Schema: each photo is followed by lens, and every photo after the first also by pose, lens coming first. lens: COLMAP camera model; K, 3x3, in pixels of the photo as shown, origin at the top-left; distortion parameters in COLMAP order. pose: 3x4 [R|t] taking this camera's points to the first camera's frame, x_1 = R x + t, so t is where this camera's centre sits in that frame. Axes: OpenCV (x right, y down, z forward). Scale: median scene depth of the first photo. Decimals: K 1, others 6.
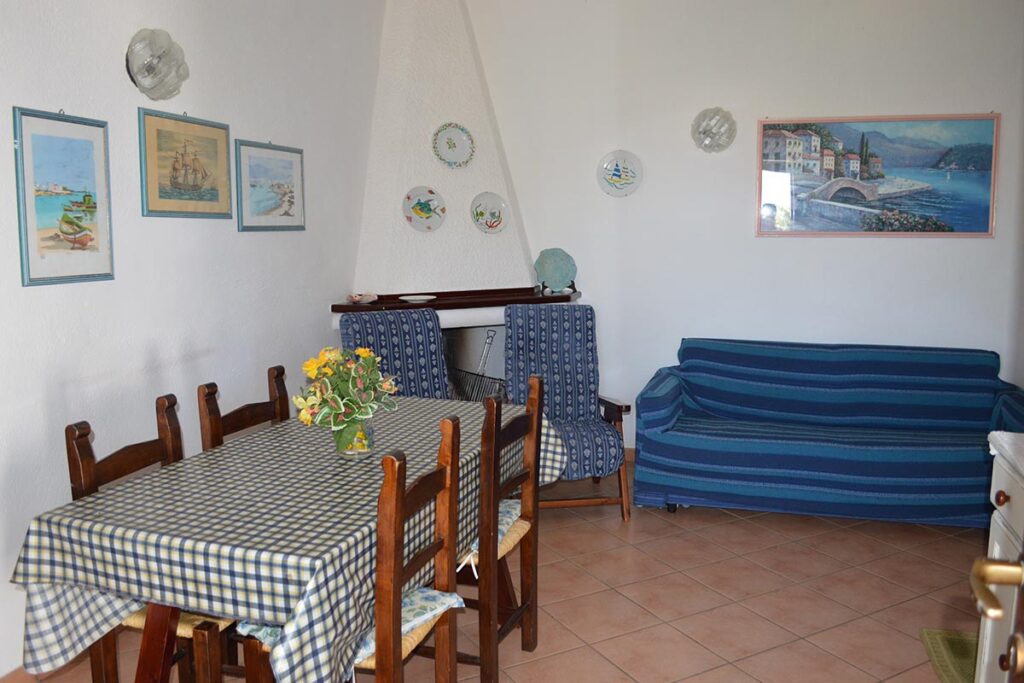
lens RADIAL K [[822.0, 0, 512.0], [0, 822.0, 341.5], [0, 0, 1]] dist [-0.090953, 0.003498]
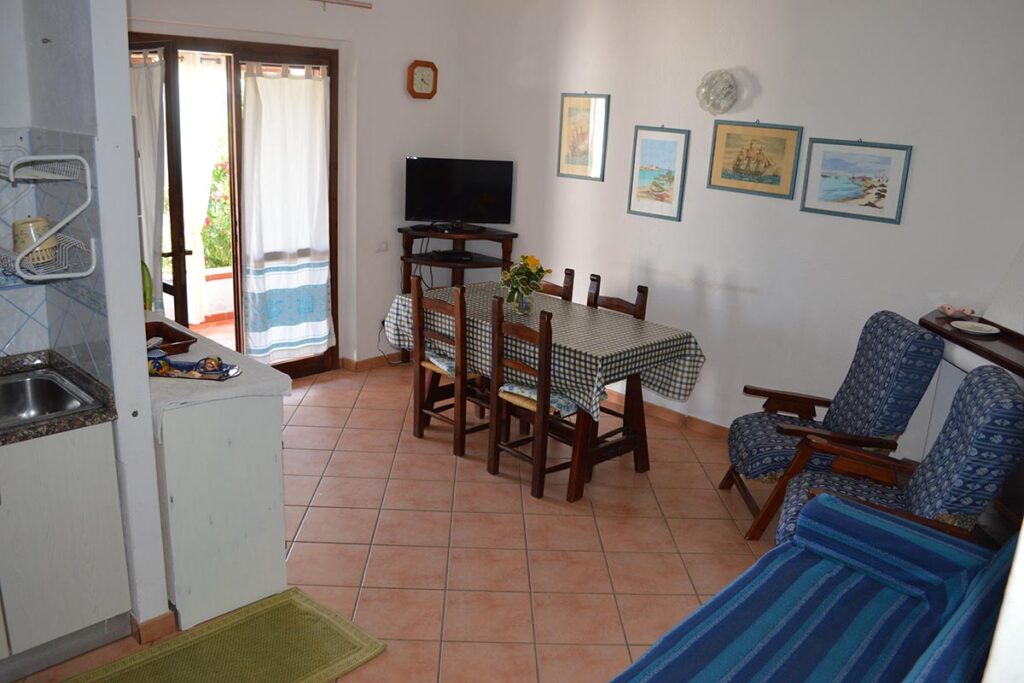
lens RADIAL K [[822.0, 0, 512.0], [0, 822.0, 341.5], [0, 0, 1]] dist [-0.090953, 0.003498]
pose [[-0.445001, 0.212840, -0.869870, 1.100953], [-0.181008, 0.929920, 0.320132, -0.295489], [0.877047, 0.299912, -0.375289, 1.252287]]
